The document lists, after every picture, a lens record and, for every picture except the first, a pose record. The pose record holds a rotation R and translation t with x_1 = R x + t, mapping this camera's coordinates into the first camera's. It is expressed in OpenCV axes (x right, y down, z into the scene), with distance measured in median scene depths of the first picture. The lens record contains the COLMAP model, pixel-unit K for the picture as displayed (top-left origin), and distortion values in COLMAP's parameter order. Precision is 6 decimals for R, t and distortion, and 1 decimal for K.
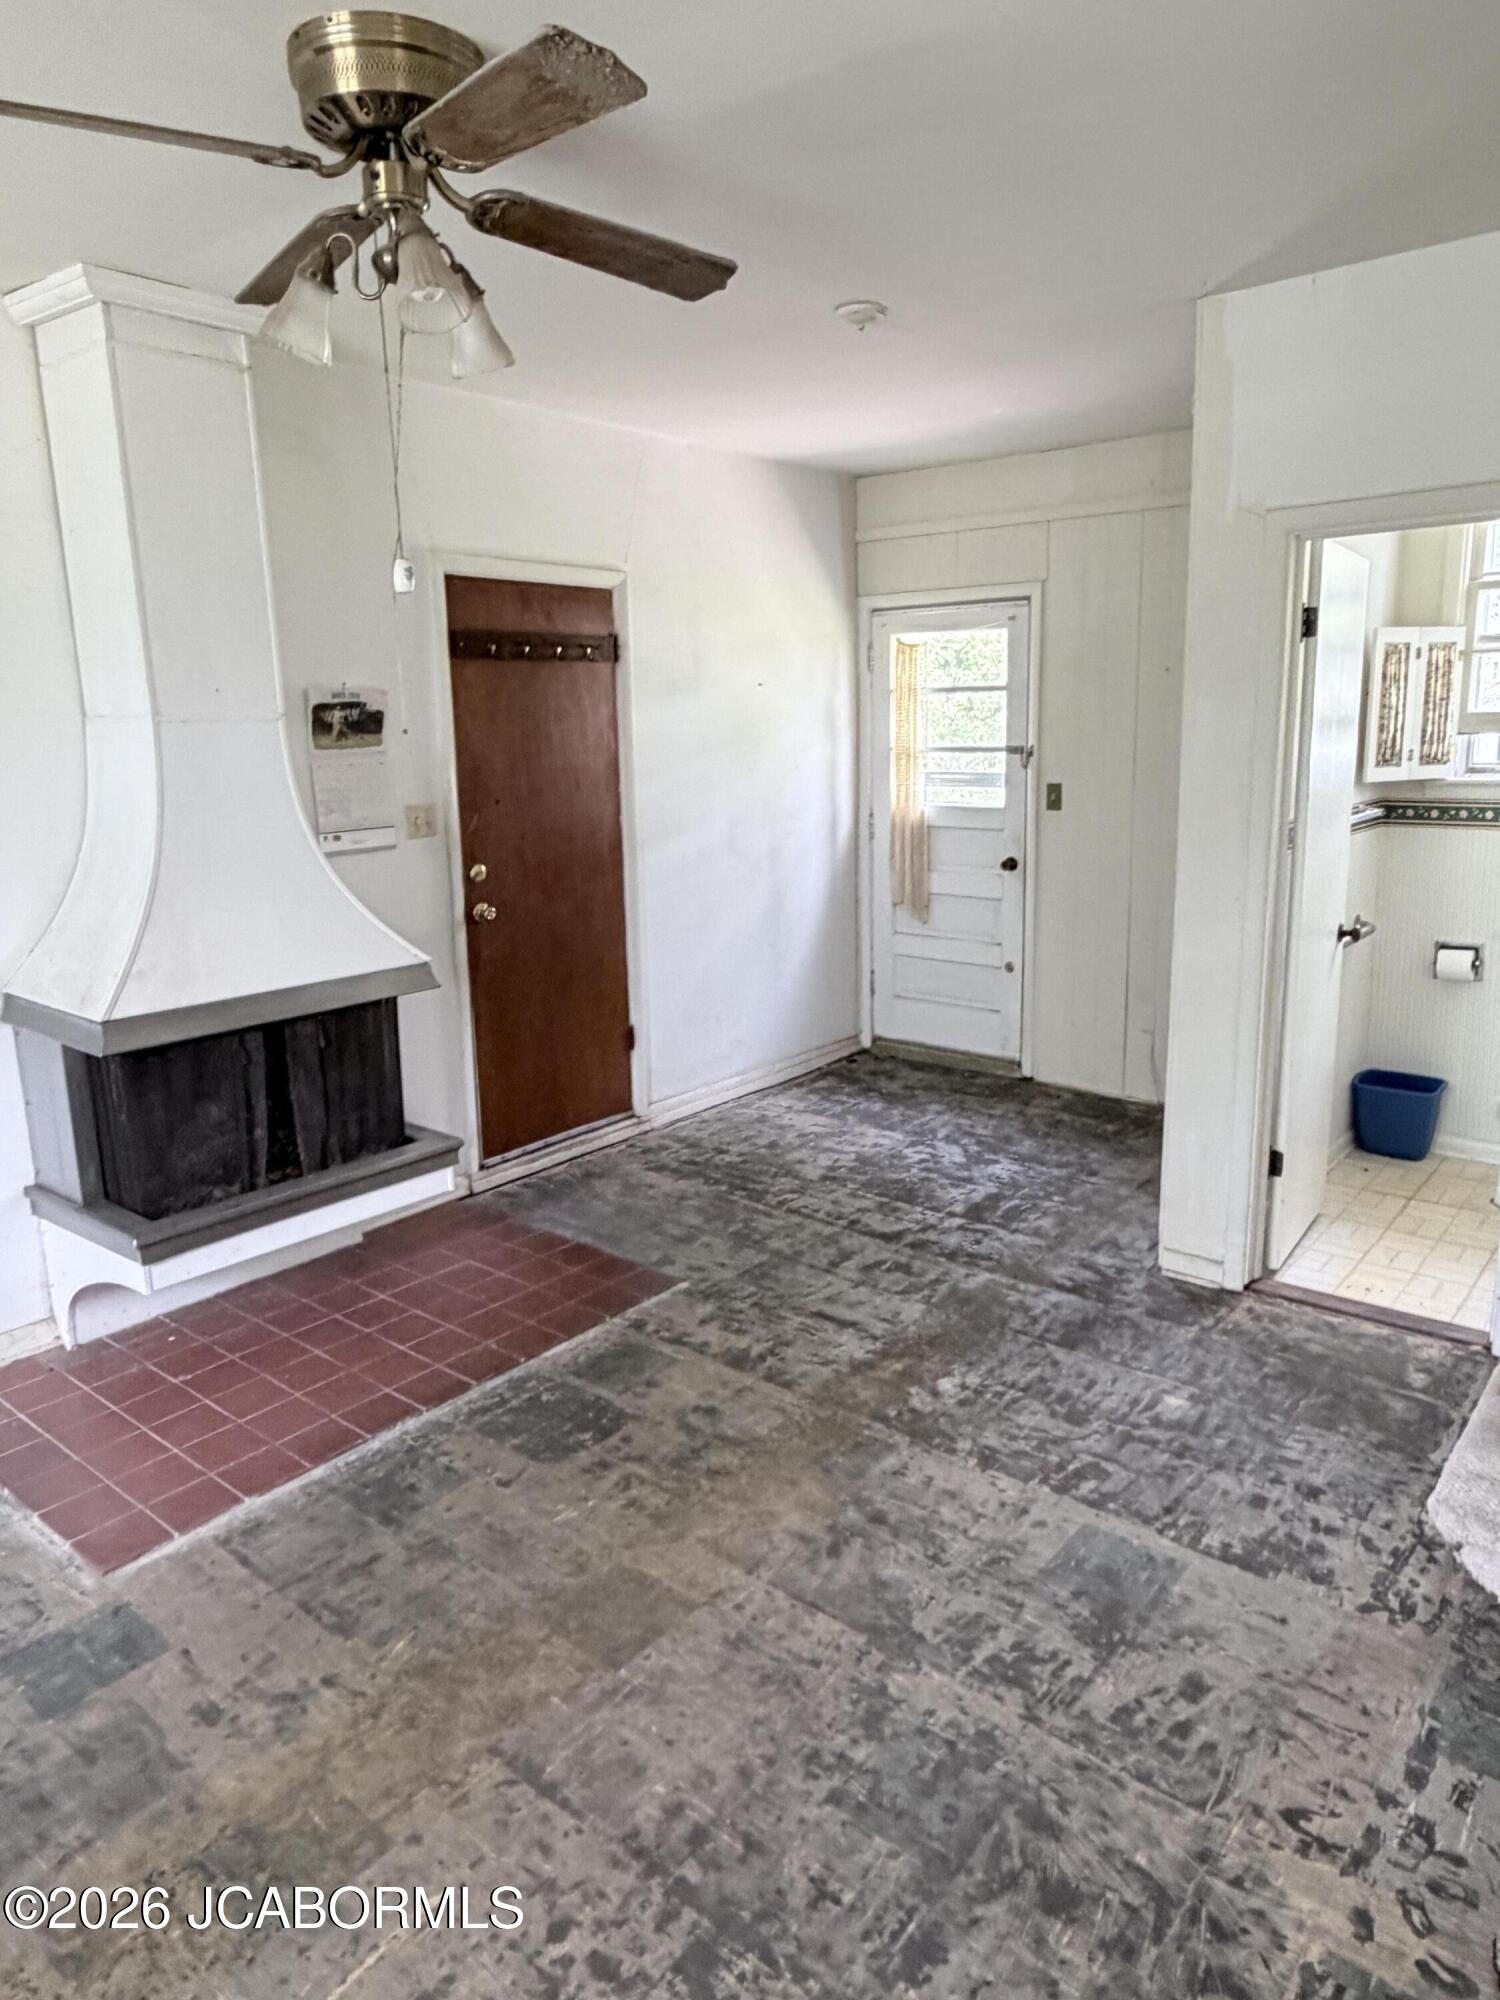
lens RADIAL K [[1297.2, 0, 751.6], [0, 1297.2, 997.3], [0, 0, 1]] dist [-0.004973, 0.004562]
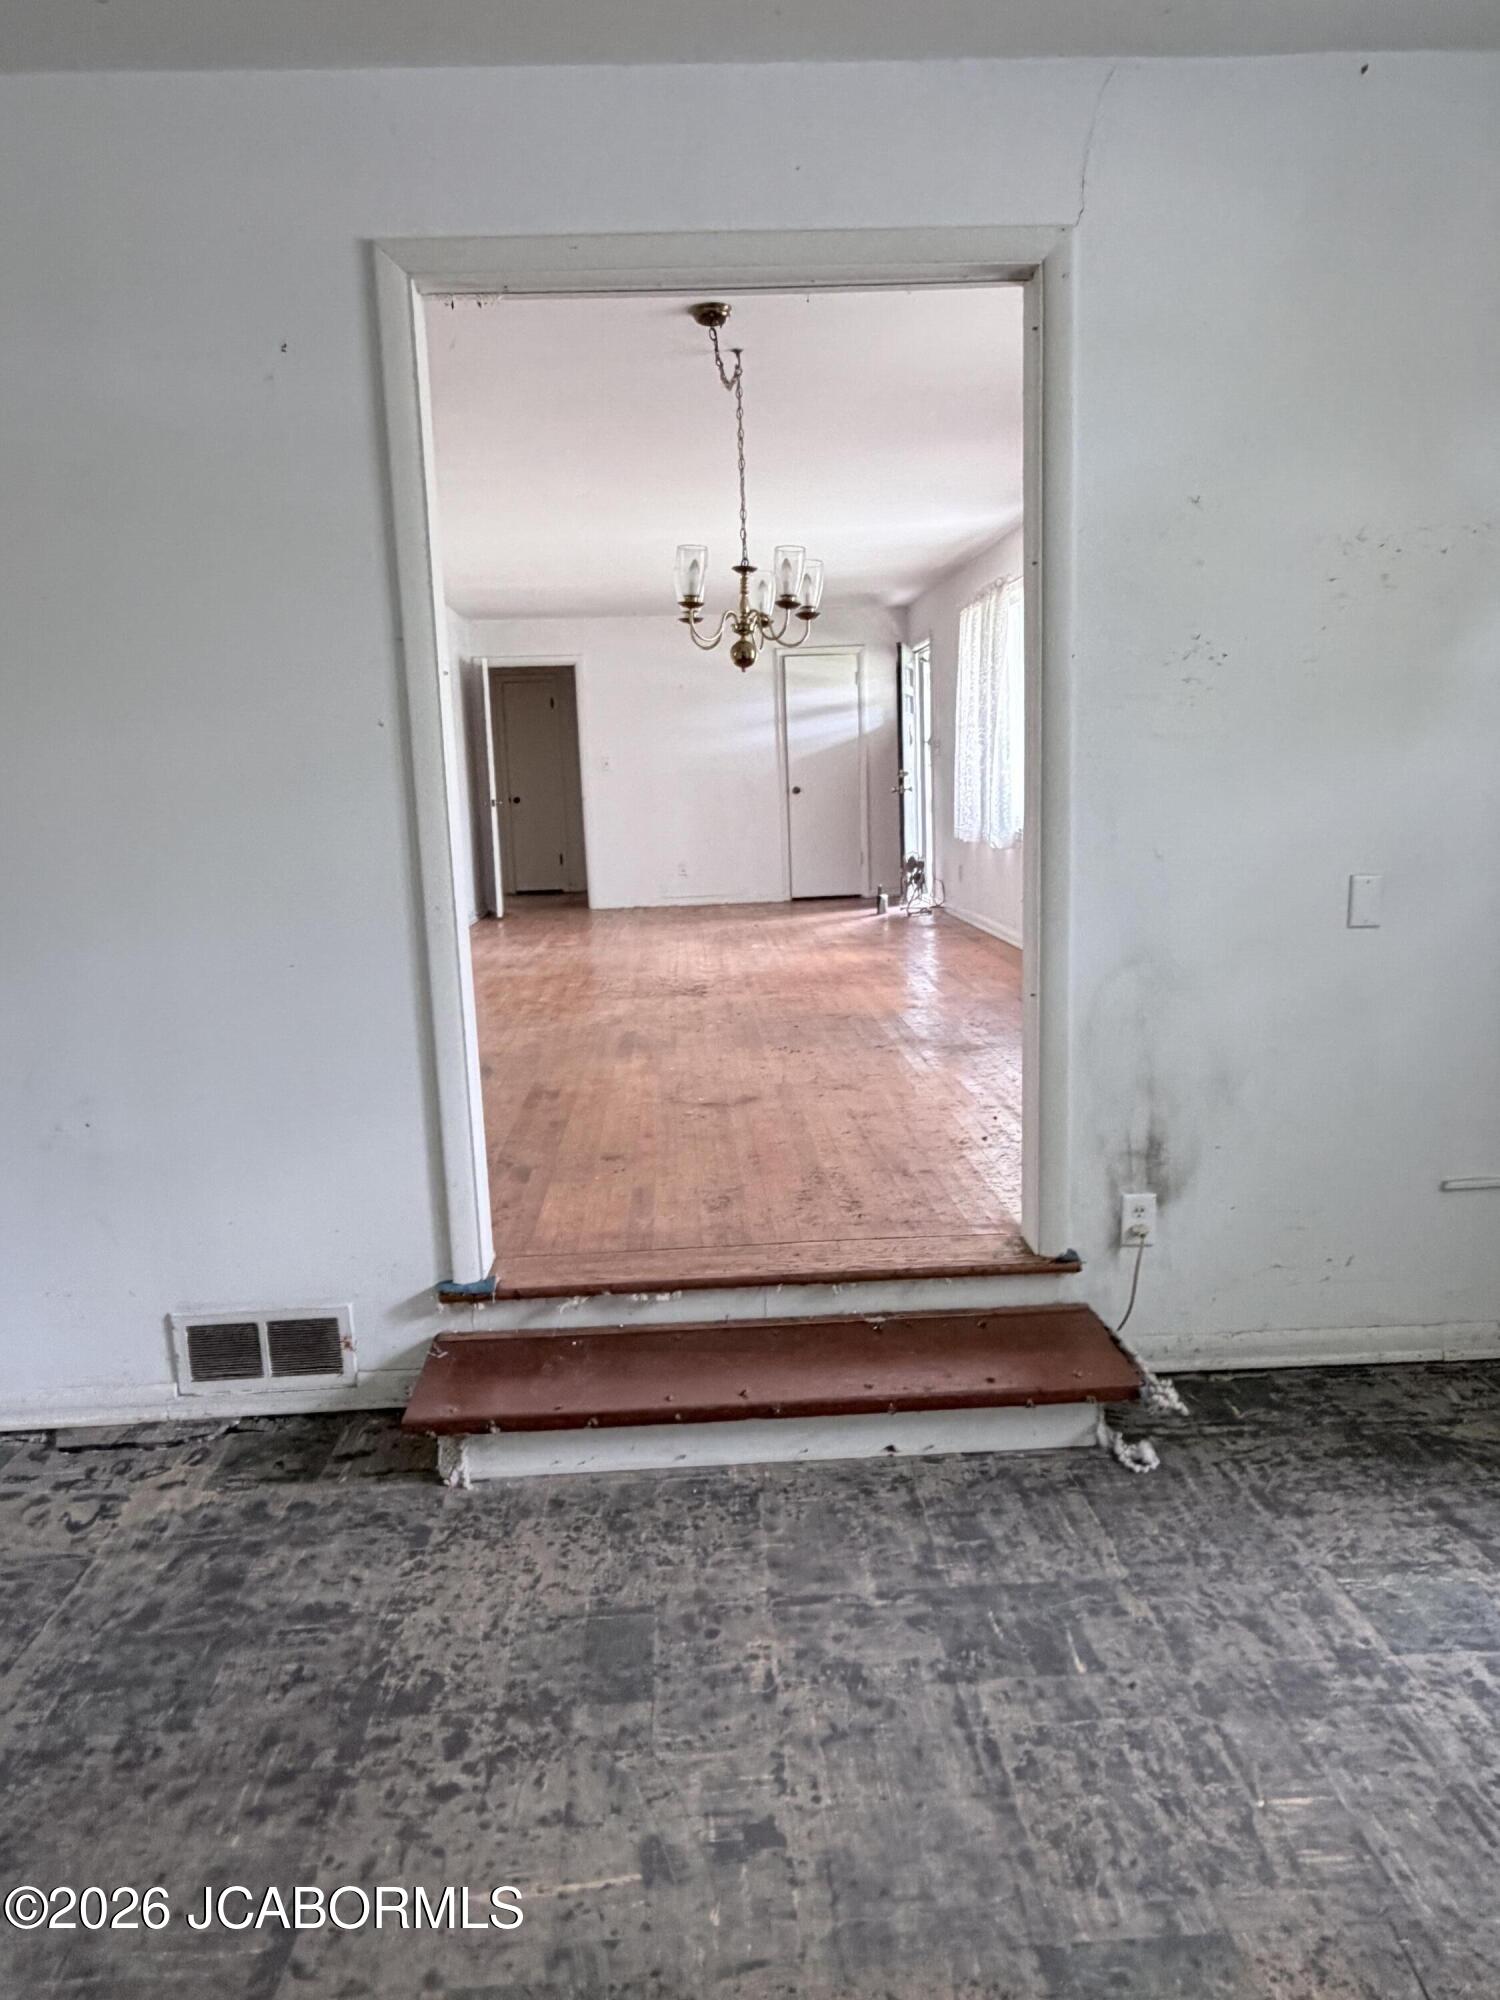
lens RADIAL K [[1297.2, 0, 744.0], [0, 1297.2, 1005.1], [0, 0, 1]] dist [-0.004973, 0.004562]
pose [[-0.674015, -0.081296, 0.734231, -0.968851], [0.204811, 0.934396, 0.291472, -0.079614], [-0.709758, 0.346835, -0.613147, 1.225174]]
